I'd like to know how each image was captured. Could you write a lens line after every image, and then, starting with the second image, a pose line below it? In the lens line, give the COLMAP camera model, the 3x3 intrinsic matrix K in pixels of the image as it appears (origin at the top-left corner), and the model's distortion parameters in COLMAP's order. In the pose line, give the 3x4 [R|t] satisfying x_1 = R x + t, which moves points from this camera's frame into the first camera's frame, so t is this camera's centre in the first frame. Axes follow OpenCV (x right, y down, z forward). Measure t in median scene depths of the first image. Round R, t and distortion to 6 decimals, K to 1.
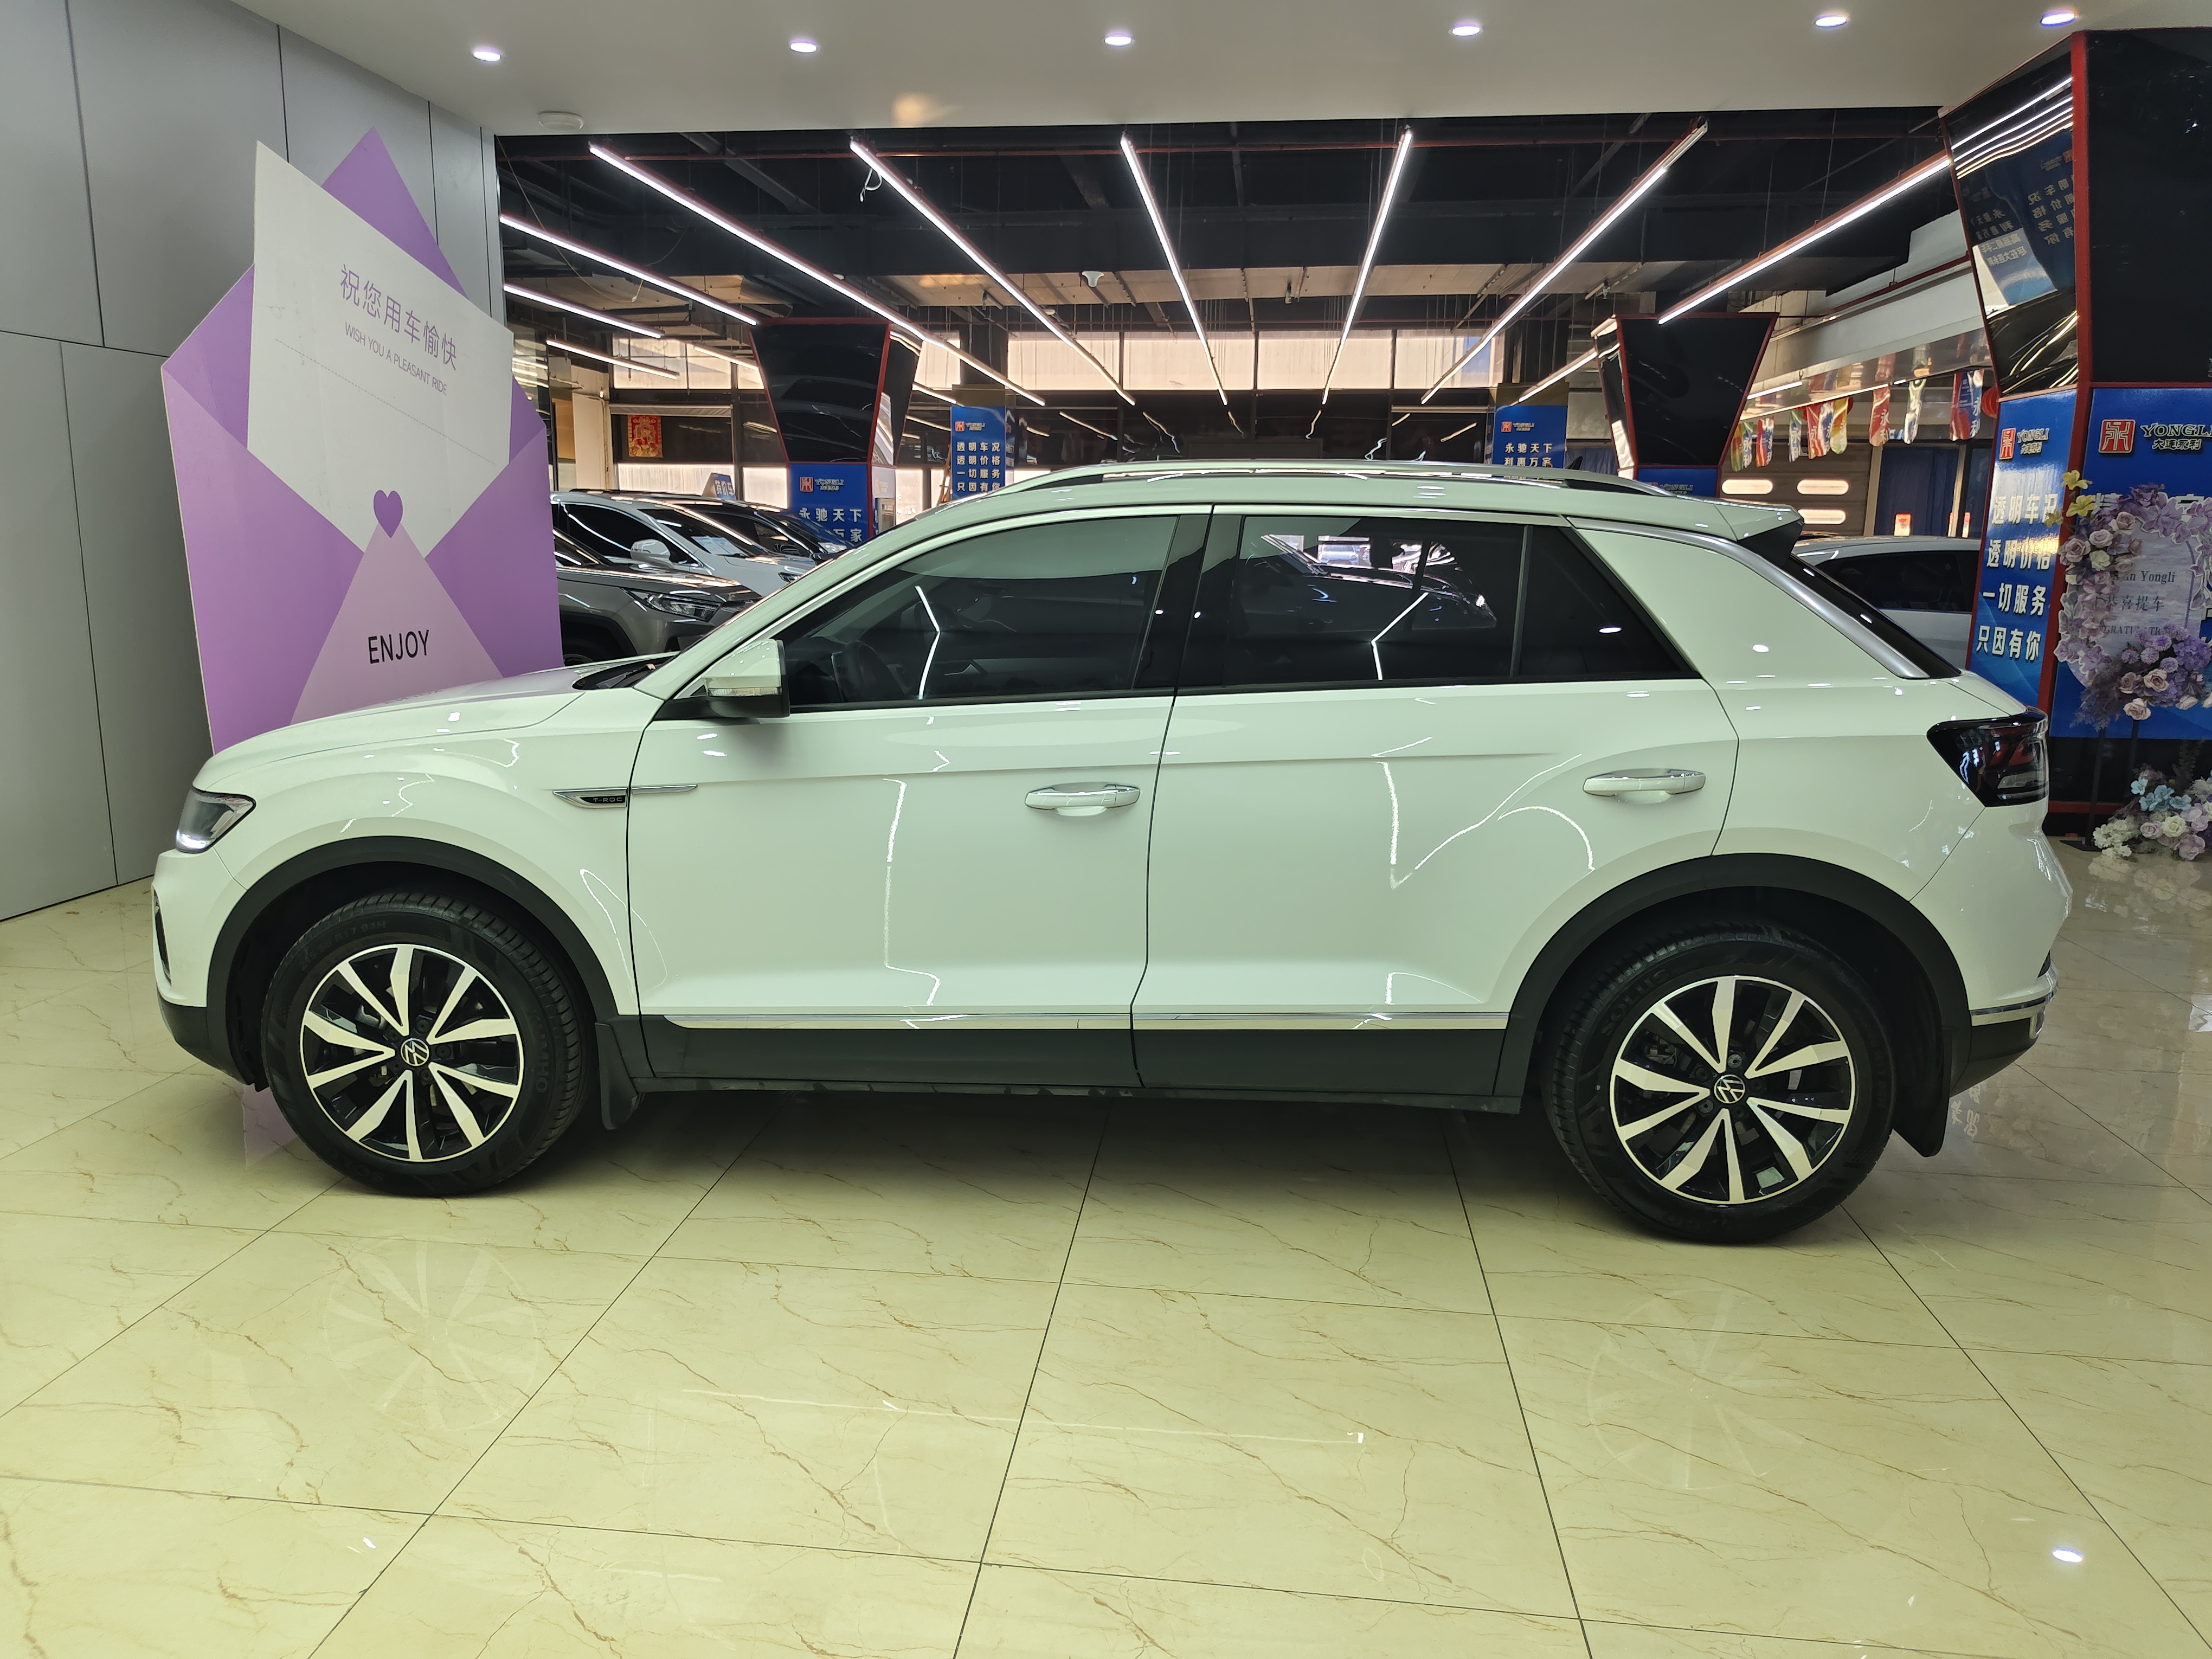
lens RADIAL K [[1548.7, 0, 1106.0], [0, 1548.7, 829.5], [0, 0, 1]] dist [-0.007327, -0.003639]
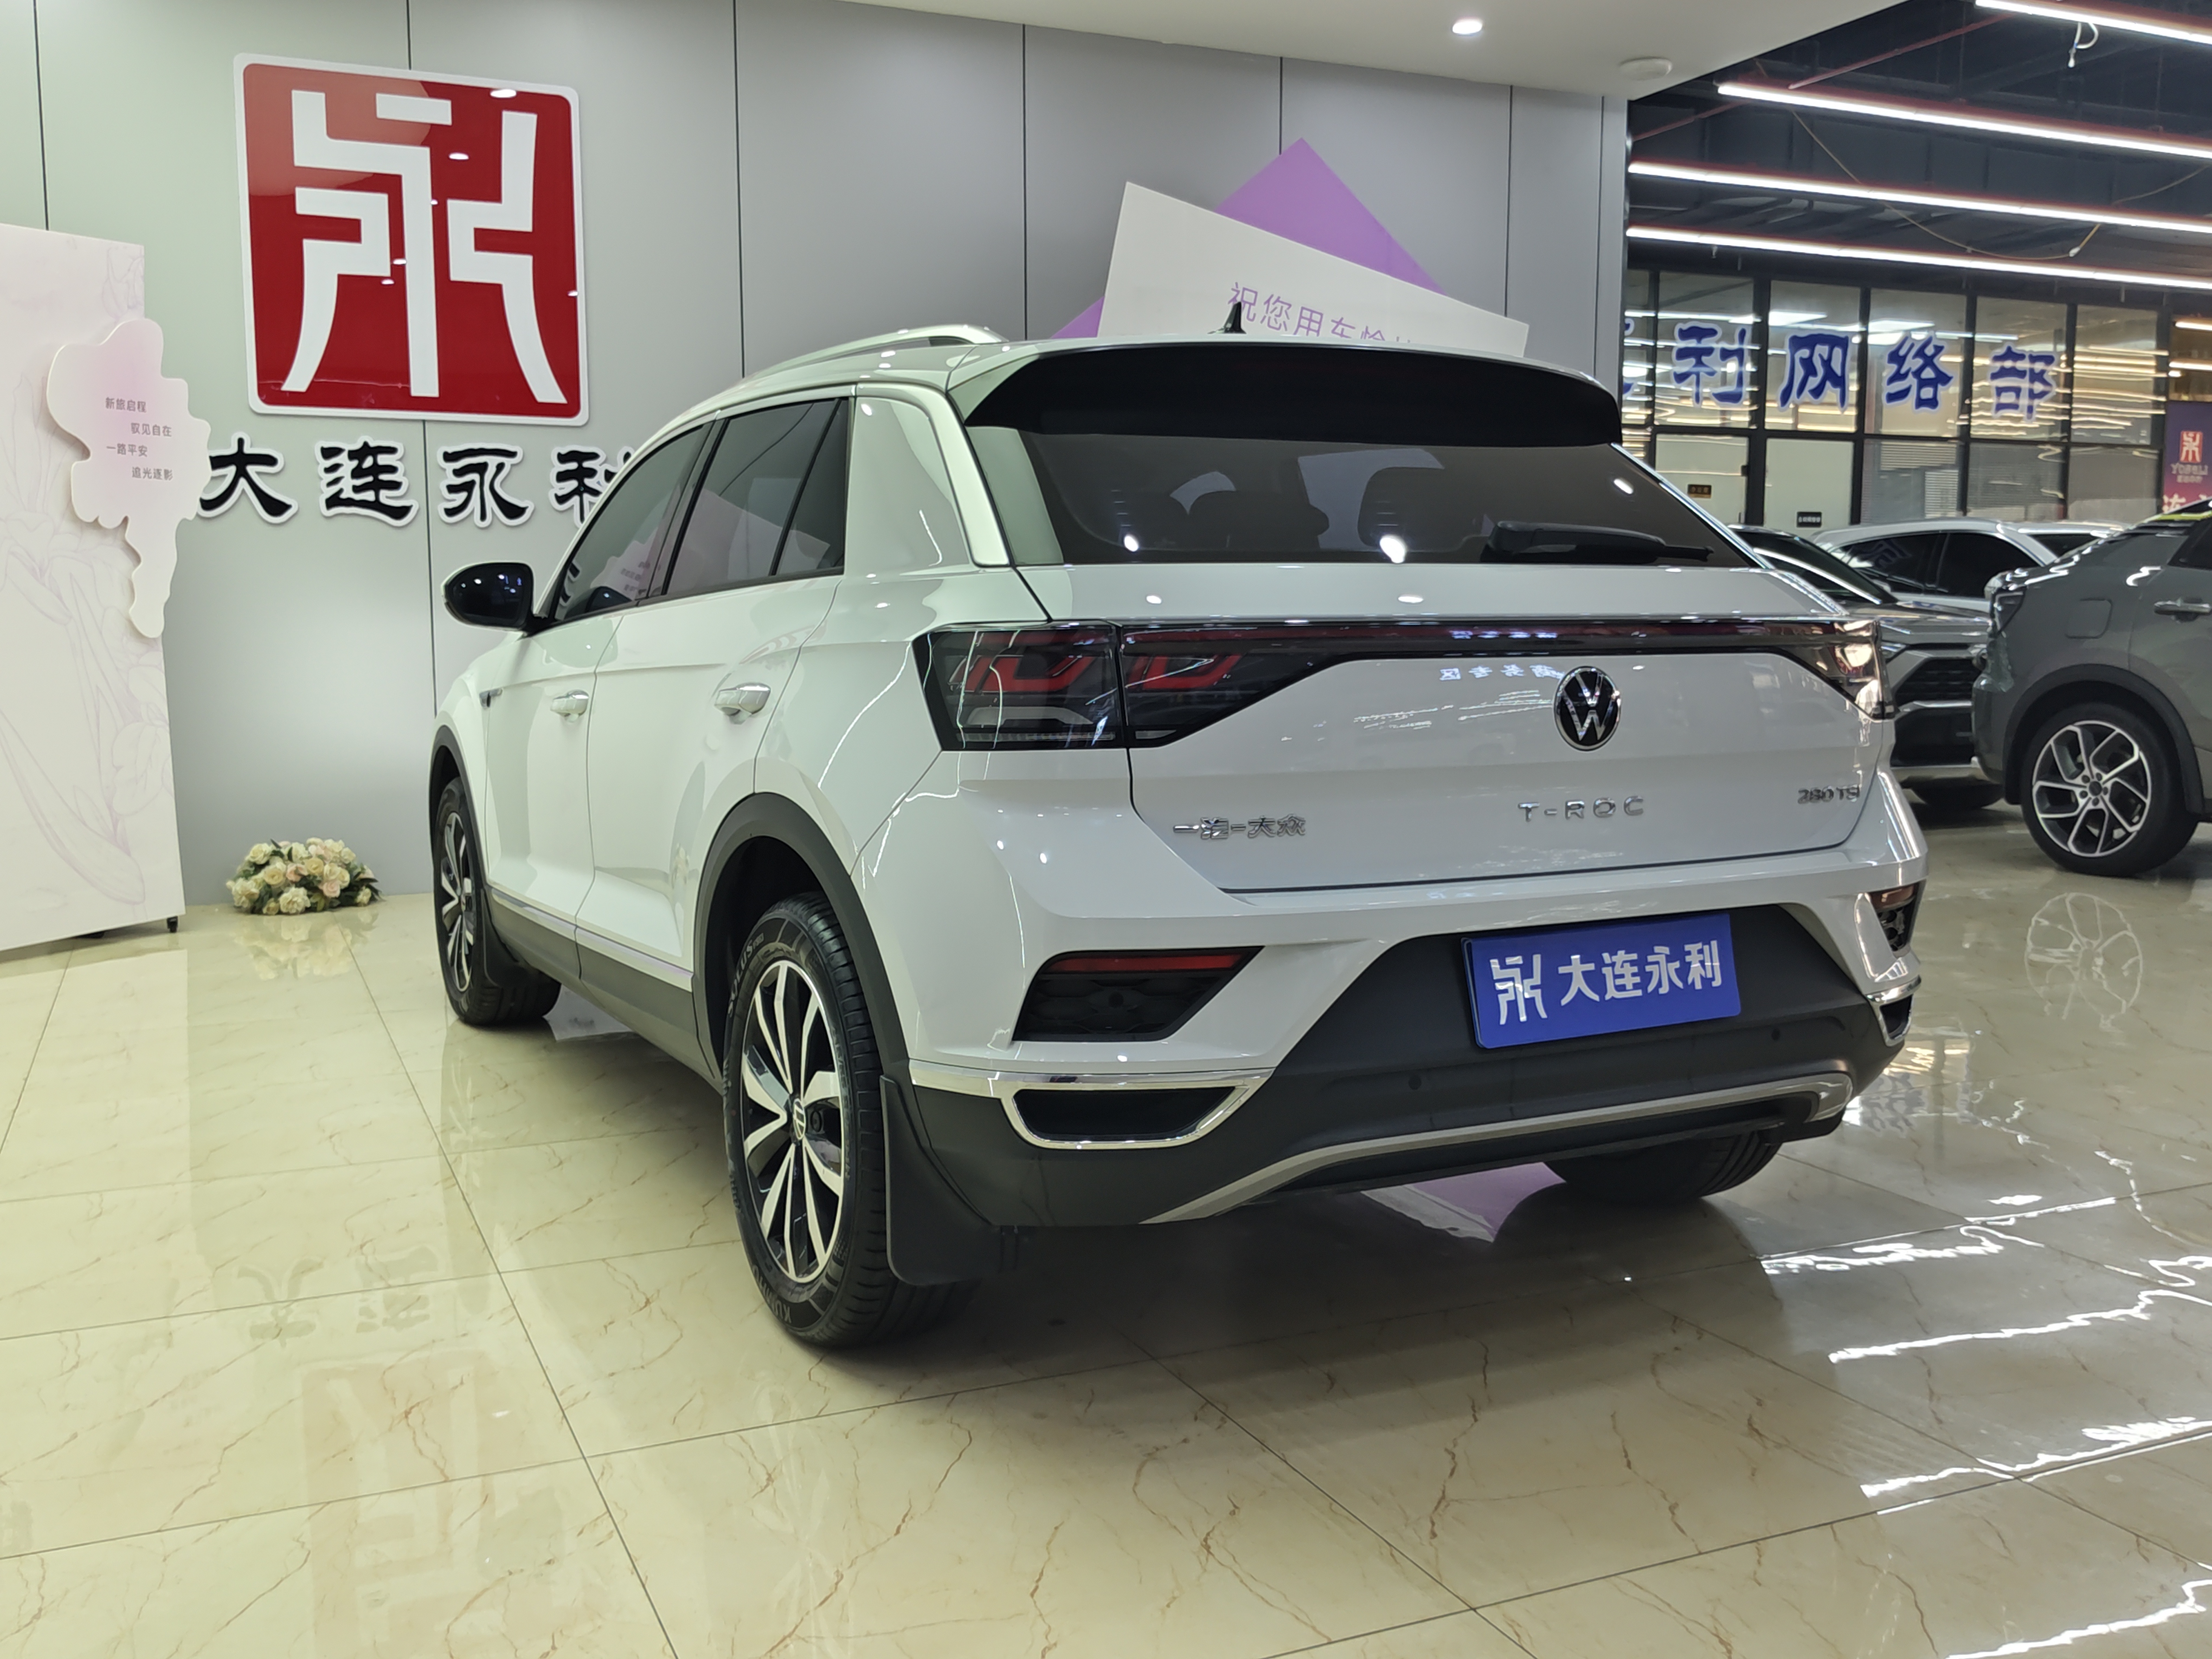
lens RADIAL K [[2021.8, 0, 1106.0], [0, 2021.8, 829.5], [0, 0, 1]] dist [0.079706, -0.165885]
pose [[0.510649, 0.075936, -0.856429, 0.593966], [-0.152401, 0.988313, -0.003240, 0.004839], [0.846174, 0.132175, 0.516254, 0.272376]]
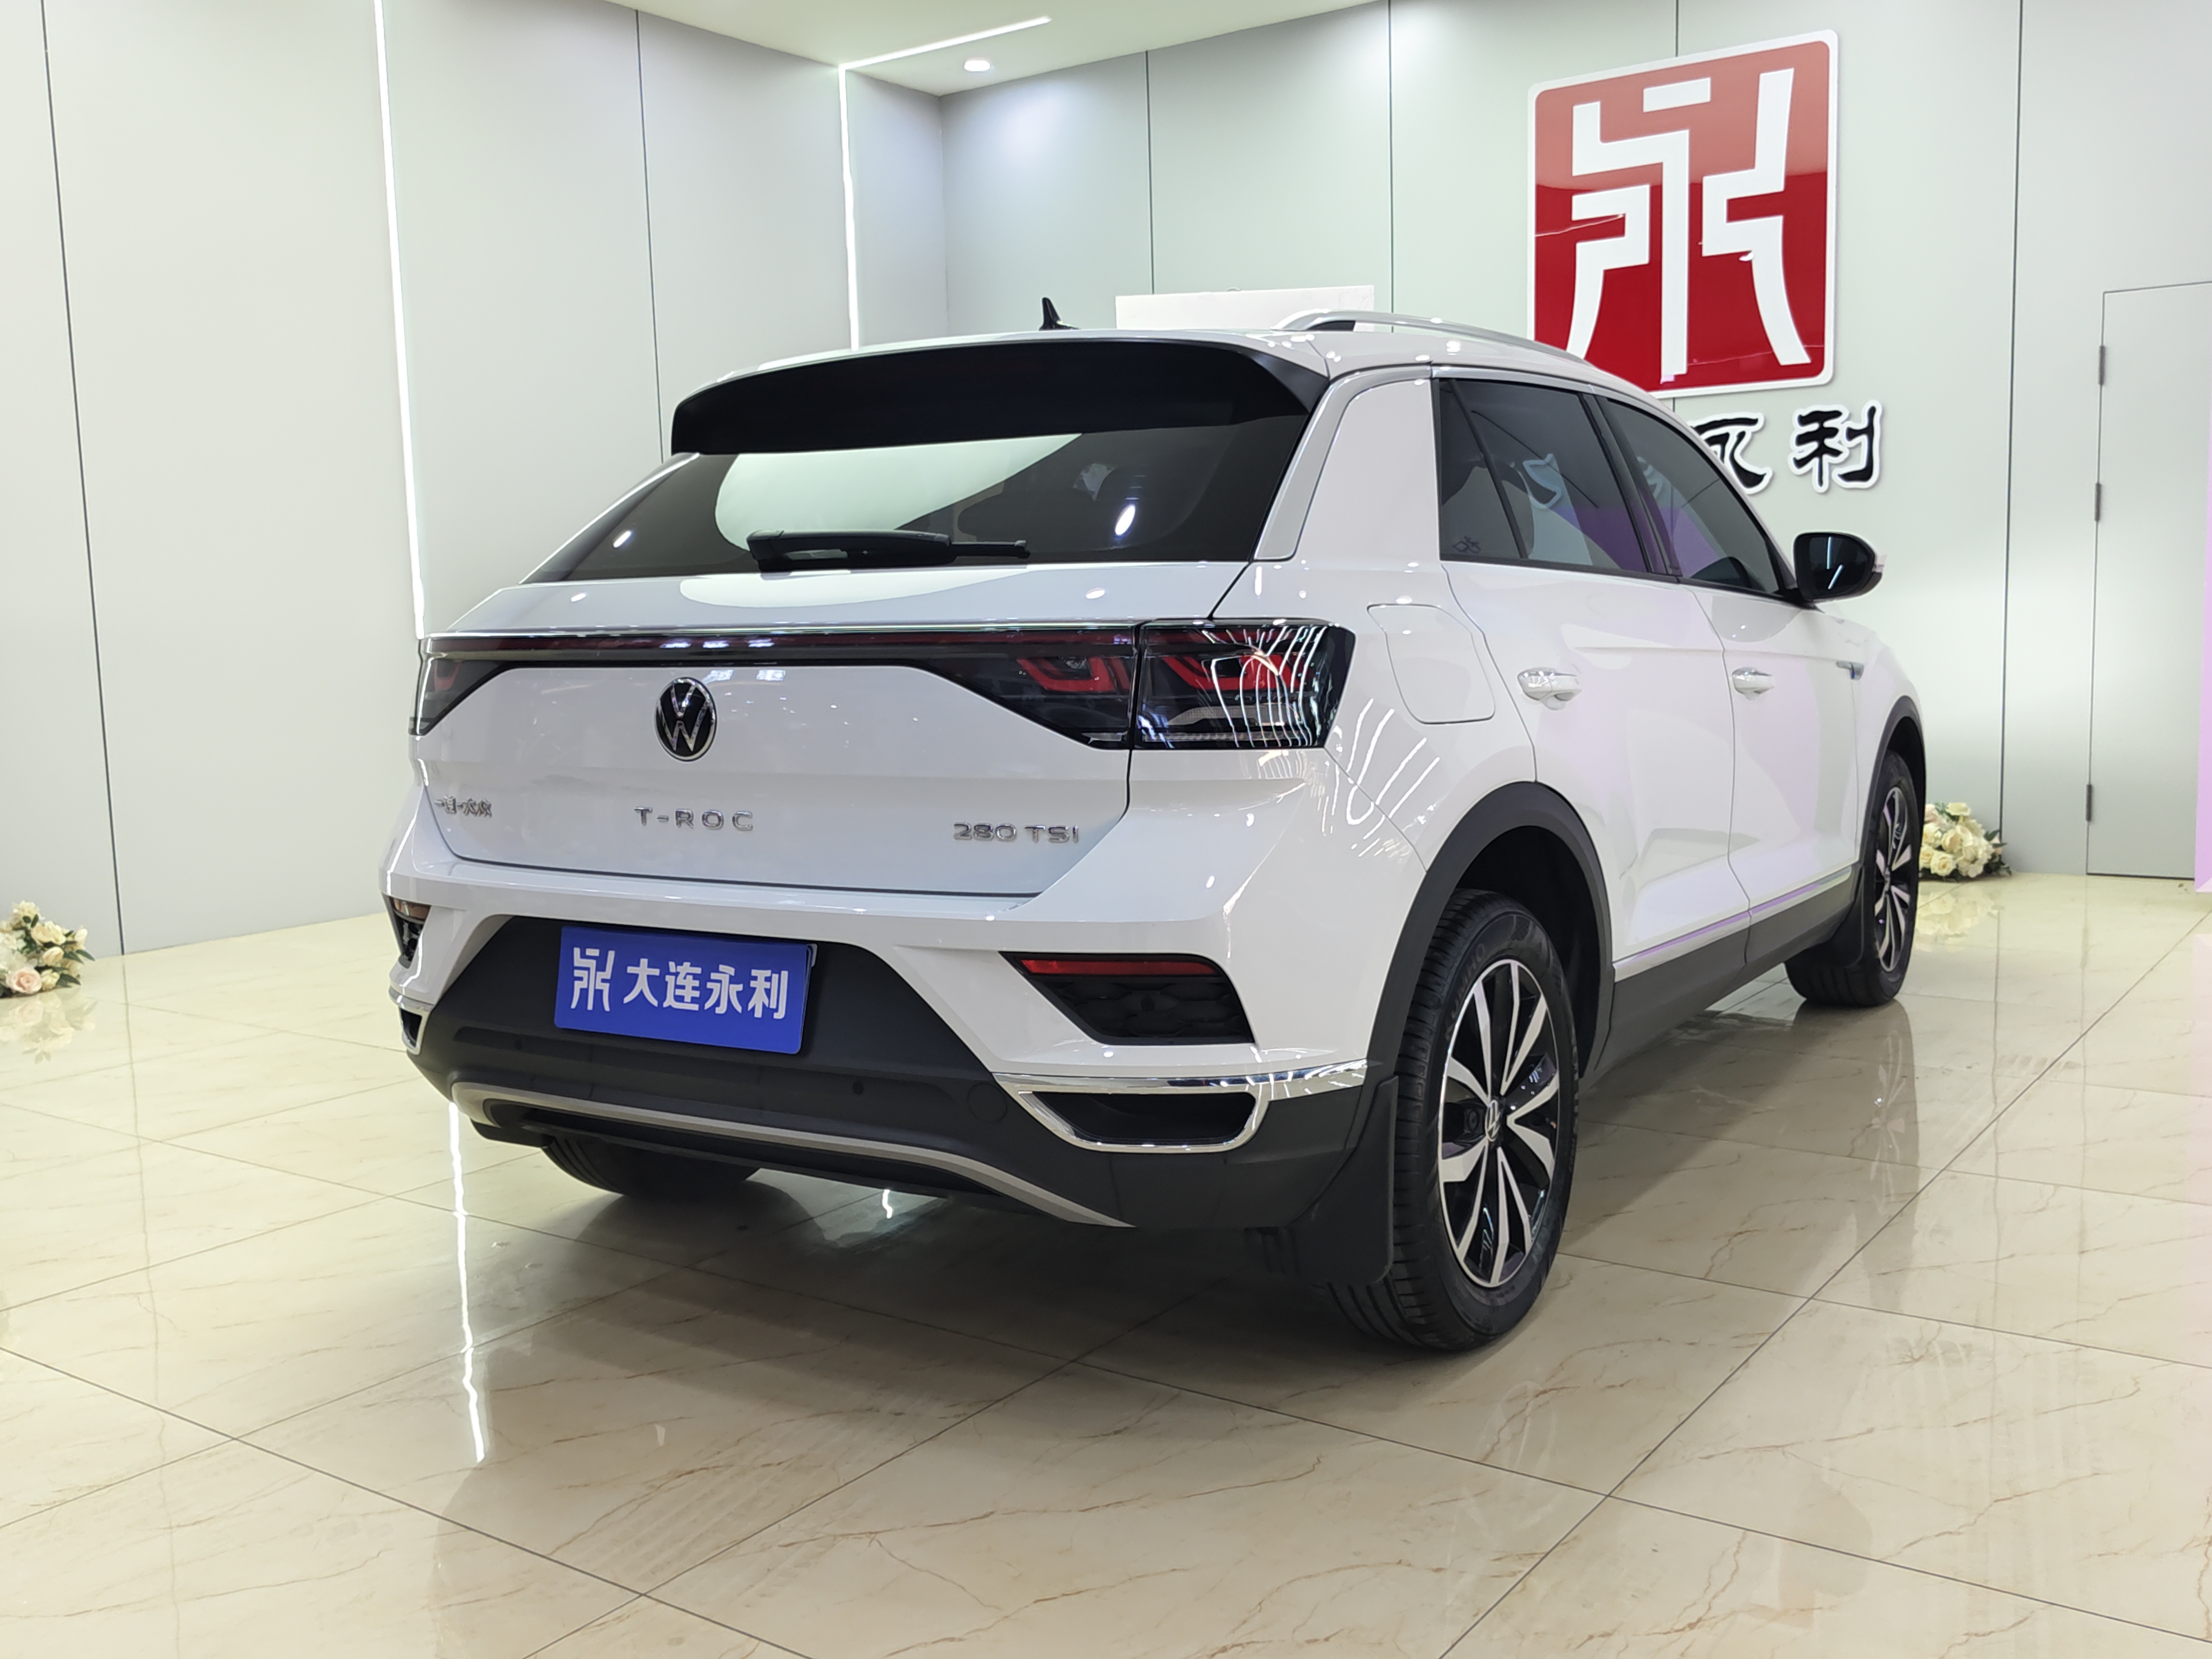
lens RADIAL K [[2013.2, 0, 1106.0], [0, 2013.2, 829.5], [0, 0, 1]] dist [0.039862, -0.010166]
pose [[-0.485822, 0.100115, -0.868305, 0.608488], [-0.143162, 0.970888, 0.192043, -0.103705], [0.862254, 0.217607, -0.457346, 0.823335]]
